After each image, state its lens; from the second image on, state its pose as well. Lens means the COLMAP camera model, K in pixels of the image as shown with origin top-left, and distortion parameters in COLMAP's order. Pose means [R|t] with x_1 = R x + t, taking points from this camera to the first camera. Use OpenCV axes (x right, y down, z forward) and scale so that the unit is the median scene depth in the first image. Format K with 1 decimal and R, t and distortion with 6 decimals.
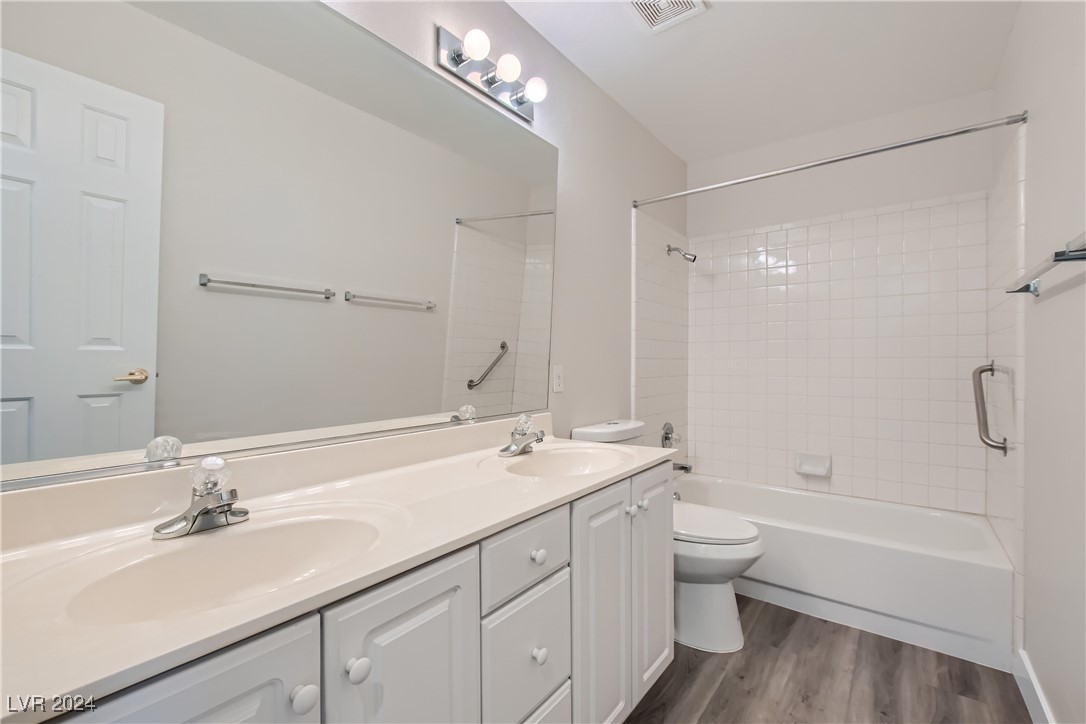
lens RADIAL K [[475.7, 0, 544.3], [0, 475.7, 356.8], [0, 0, 1]] dist [0.012013, -0.005202]
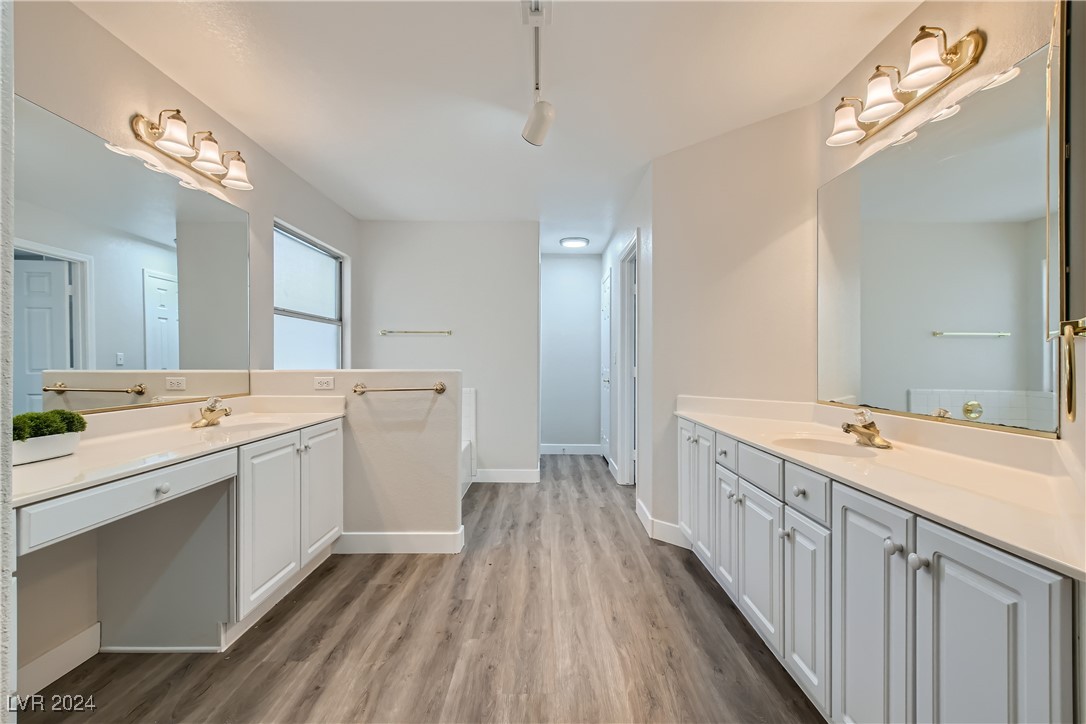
lens RADIAL K [[475.7, 0, 547.5], [0, 475.7, 358.9], [0, 0, 1]] dist [0.012013, -0.005202]
pose [[0.784011, 0.001474, 0.620745, -0.169198], [-0.002596, 0.999996, 0.000904, 0.009206], [-0.620741, -0.002320, 0.784012, -0.804287]]
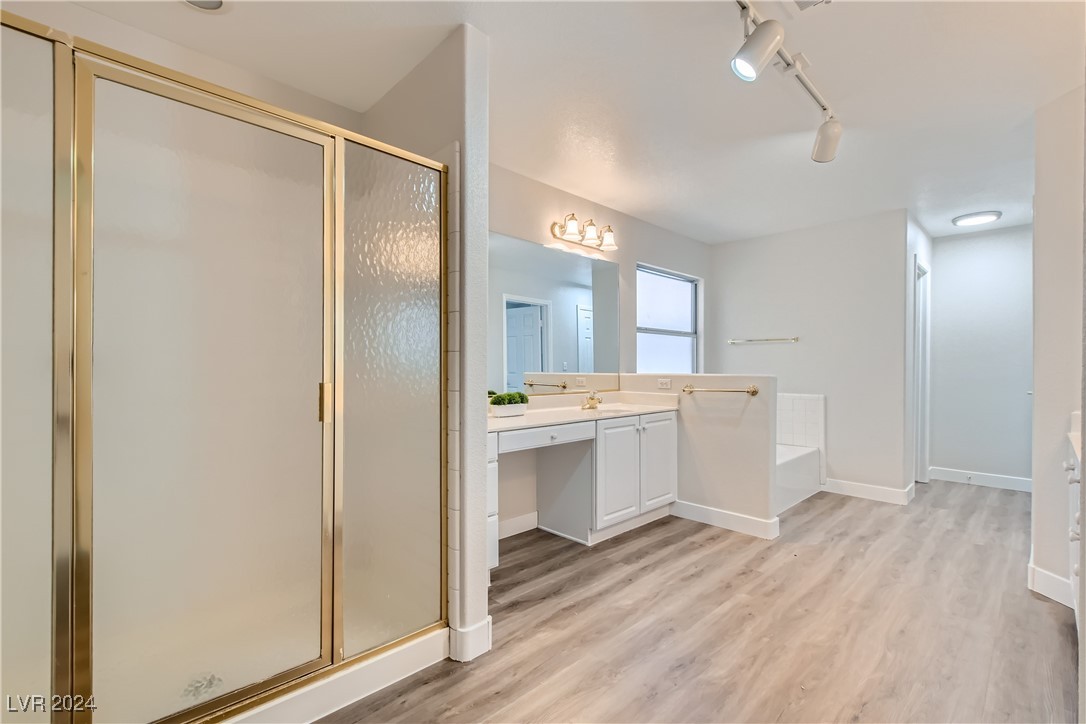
lens RADIAL K [[475.7, 0, 543.2], [0, 475.7, 363.5], [0, 0, 1]] dist [0.012013, -0.005202]
pose [[0.990078, -0.002822, -0.140491, 0.044103], [0.002417, 0.999992, -0.003058, 0.008743], [0.140498, 0.002688, 0.990077, -1.352643]]
